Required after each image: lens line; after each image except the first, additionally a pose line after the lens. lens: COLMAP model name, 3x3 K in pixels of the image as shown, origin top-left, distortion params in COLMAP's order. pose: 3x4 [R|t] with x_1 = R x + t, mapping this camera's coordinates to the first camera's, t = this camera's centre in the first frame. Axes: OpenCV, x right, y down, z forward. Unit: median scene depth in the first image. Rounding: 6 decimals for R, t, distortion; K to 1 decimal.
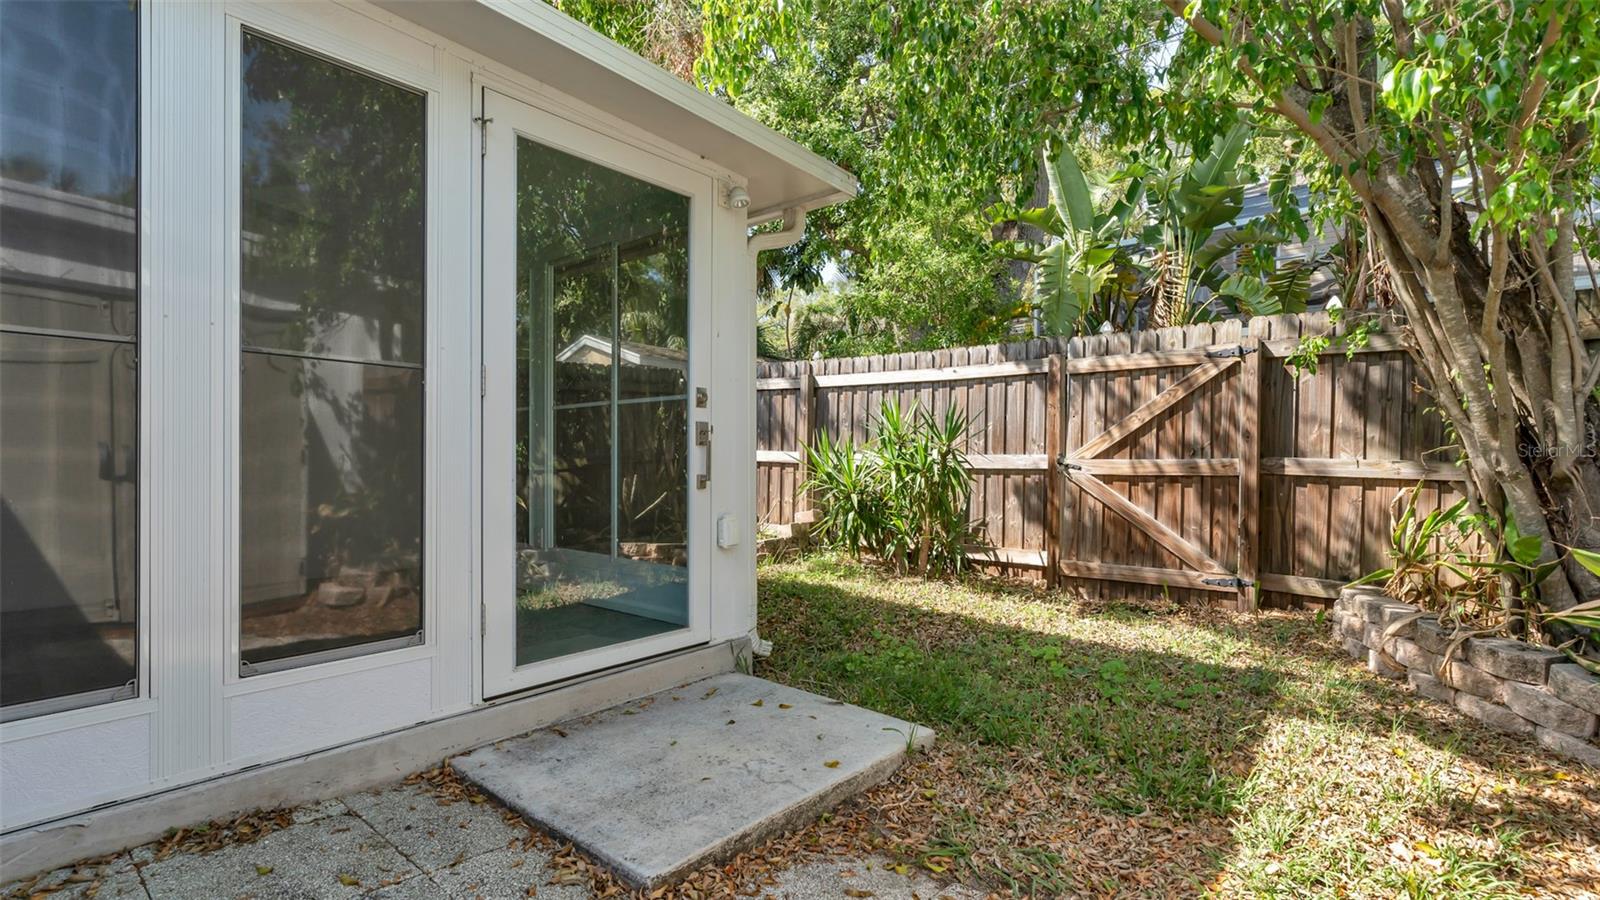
lens RADIAL K [[738.2, 0, 795.9], [0, 738.2, 448.8], [0, 0, 1]] dist [-0.001466, 0.000545]
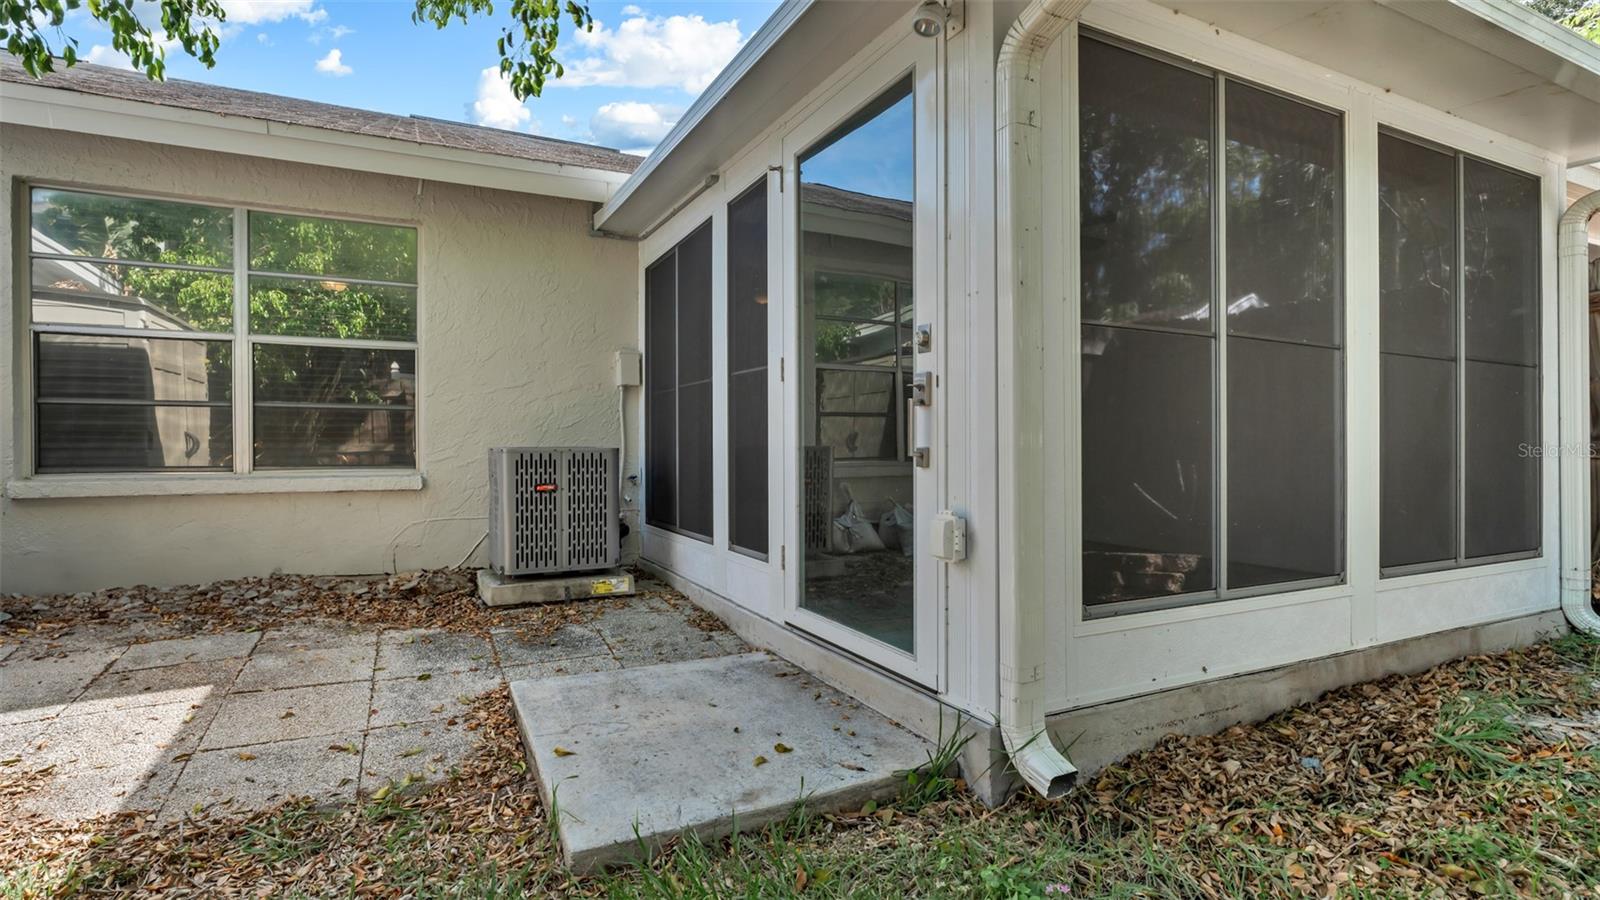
lens RADIAL K [[738.2, 0, 795.9], [0, 738.2, 448.8], [0, 0, 1]] dist [-0.001466, 0.000545]
pose [[-0.336254, 0.010162, -0.941716, 0.734799], [0.000107, 0.999942, 0.010752, 0.037127], [0.941771, 0.003515, -0.336236, 1.429347]]
